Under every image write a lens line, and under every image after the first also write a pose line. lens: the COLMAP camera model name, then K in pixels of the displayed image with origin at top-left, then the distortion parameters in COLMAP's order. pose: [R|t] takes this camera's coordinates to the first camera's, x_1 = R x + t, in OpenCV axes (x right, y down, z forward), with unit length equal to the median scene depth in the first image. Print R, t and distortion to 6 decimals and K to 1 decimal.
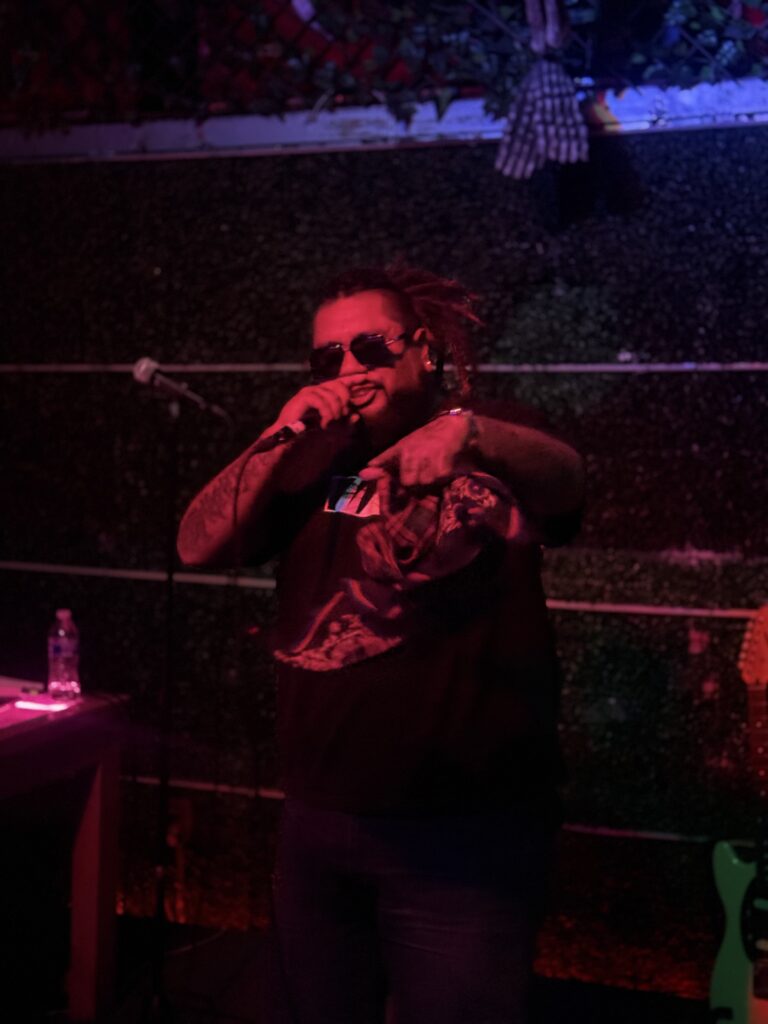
lens RADIAL K [[1583.4, 0, 447.9], [0, 1583.4, 504.9], [0, 0, 1]] dist [0.071144, 0.000000]
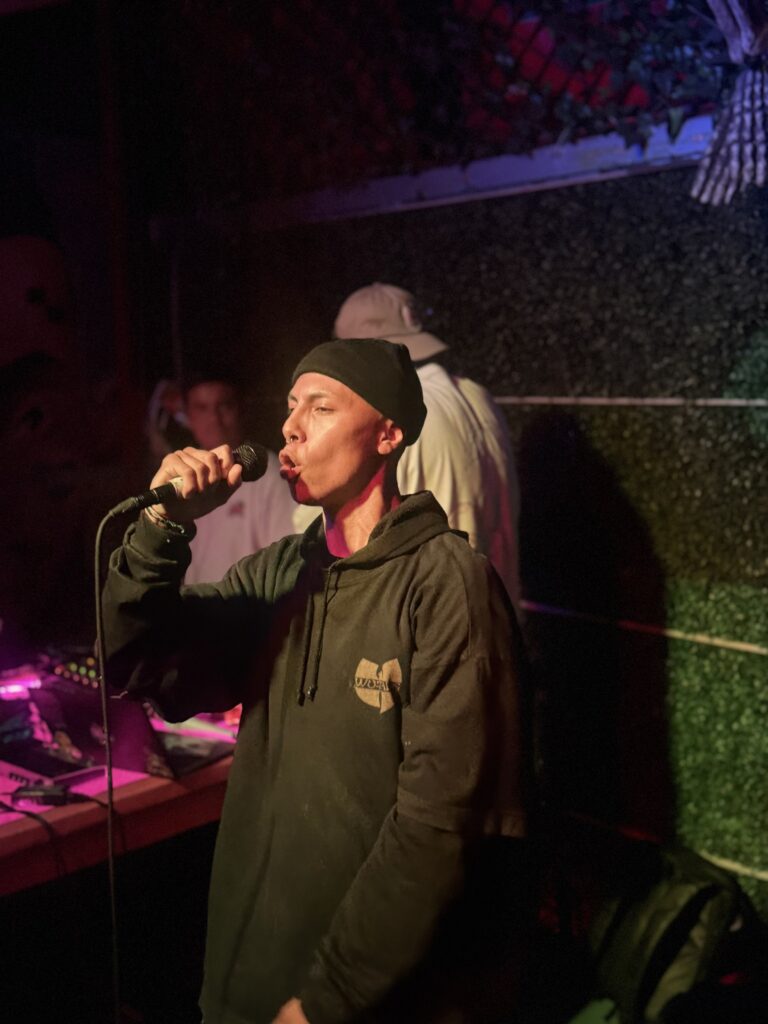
lens RADIAL K [[1287.3, 0, 322.6], [0, 1287.3, 514.8], [0, 0, 1]] dist [0.001837, 0.000000]
pose [[0.894394, 0.009634, -0.447177, 0.153629], [0.016747, 0.998346, 0.055005, -0.064679], [0.446967, -0.056685, 0.892753, 0.204835]]
